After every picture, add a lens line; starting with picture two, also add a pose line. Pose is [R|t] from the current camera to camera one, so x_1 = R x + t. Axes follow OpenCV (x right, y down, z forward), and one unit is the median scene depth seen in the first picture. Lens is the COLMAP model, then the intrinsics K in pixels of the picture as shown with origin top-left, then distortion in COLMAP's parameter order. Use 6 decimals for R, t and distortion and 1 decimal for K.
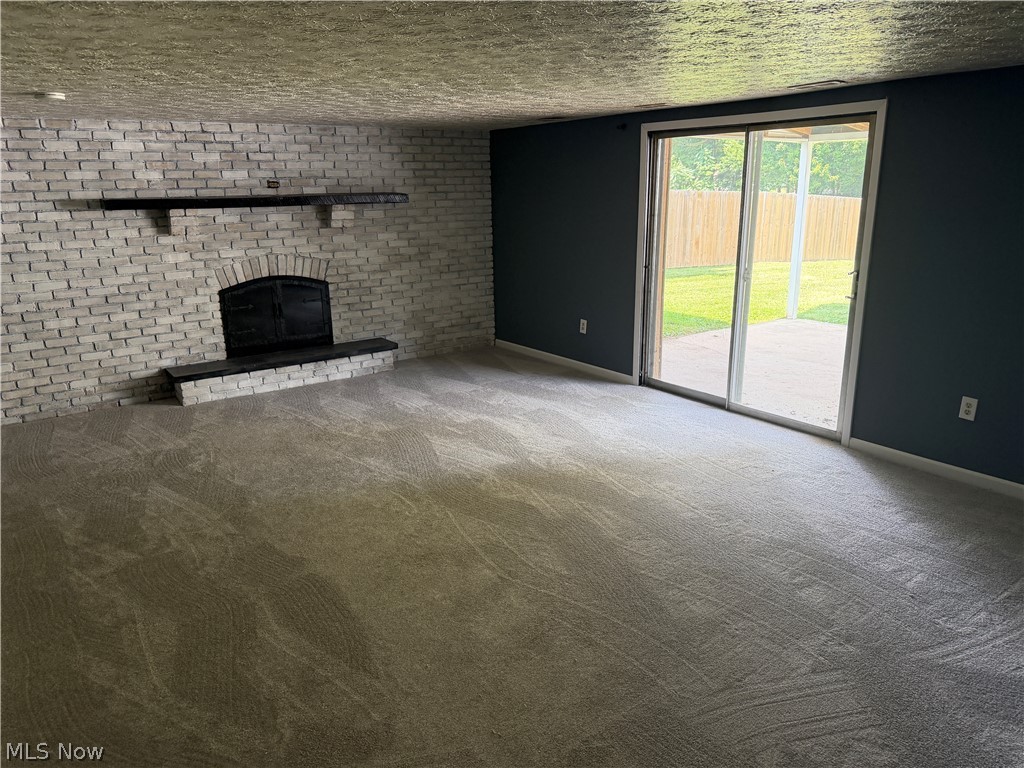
lens RADIAL K [[710.9, 0, 512.0], [0, 710.9, 384.0], [0, 0, 1]] dist [0.119777, -0.196599]
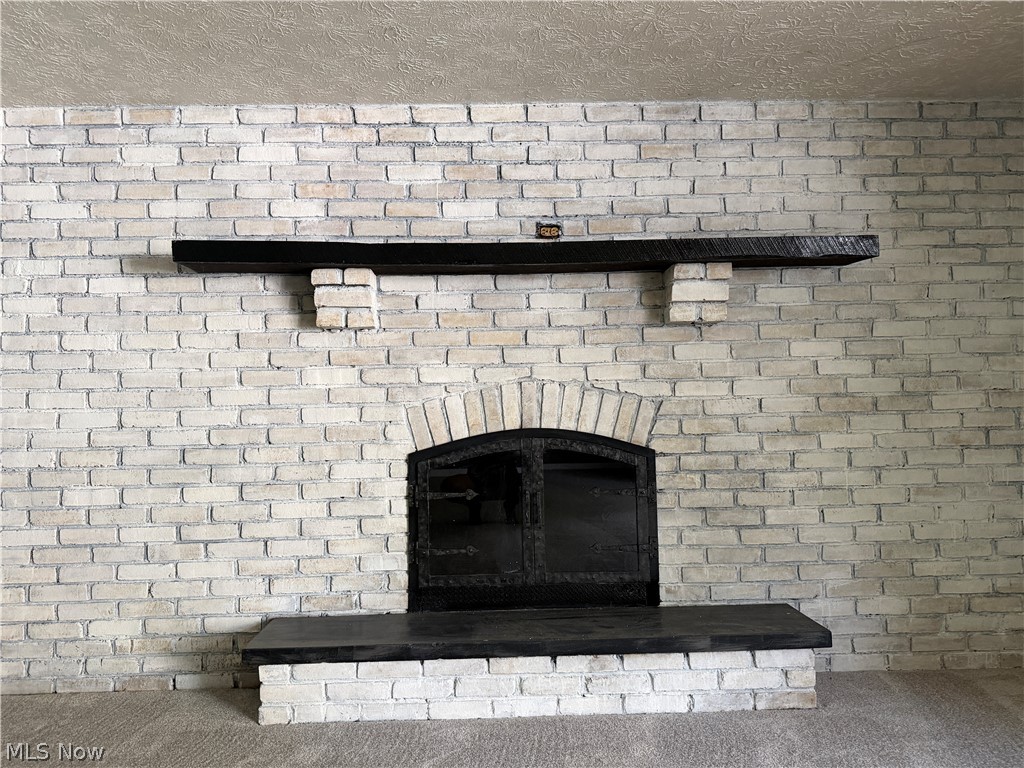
lens RADIAL K [[710.7, 0, 515.6], [0, 710.7, 387.1], [0, 0, 1]] dist [0.079313, -0.106136]
pose [[0.833730, -0.011781, -0.552047, -0.098846], [-0.145778, 0.959605, -0.240640, -0.068667], [0.532582, 0.281105, 0.798333, 0.639422]]
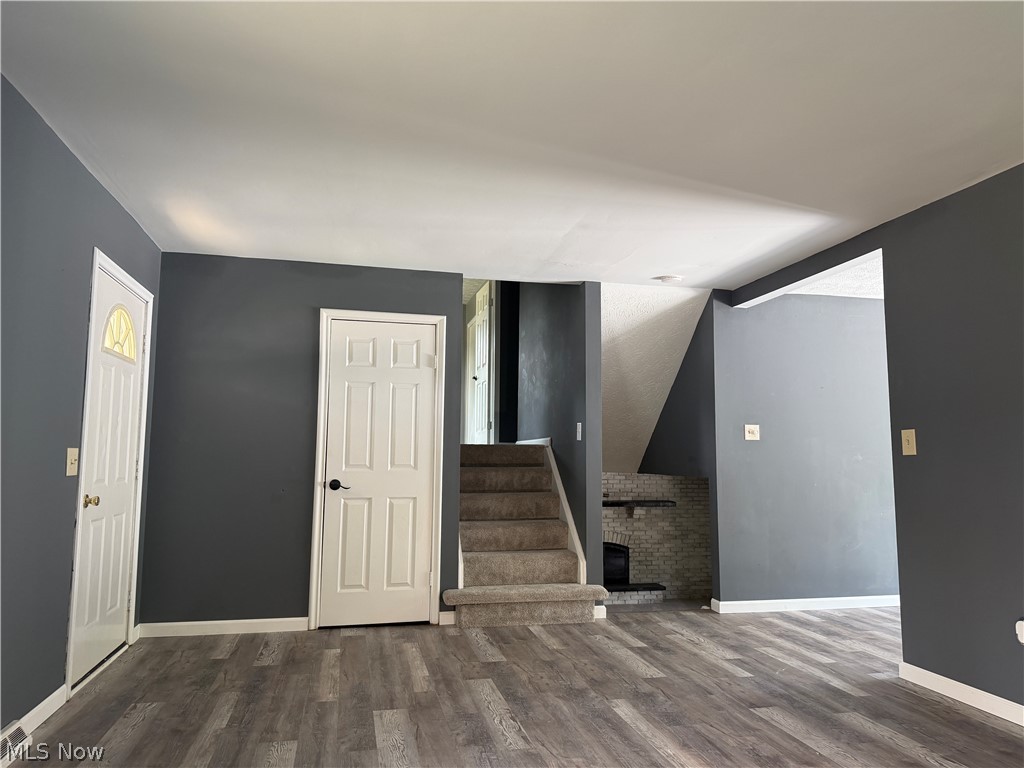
lens RADIAL K [[710.7, 0, 515.6], [0, 710.7, 387.1], [0, 0, 1]] dist [0.079313, -0.106136]
pose [[0.924054, -0.011206, -0.382097, 0.181443], [-0.128896, 0.931897, -0.339049, 0.135152], [0.359874, 0.362550, 0.859679, -0.840209]]
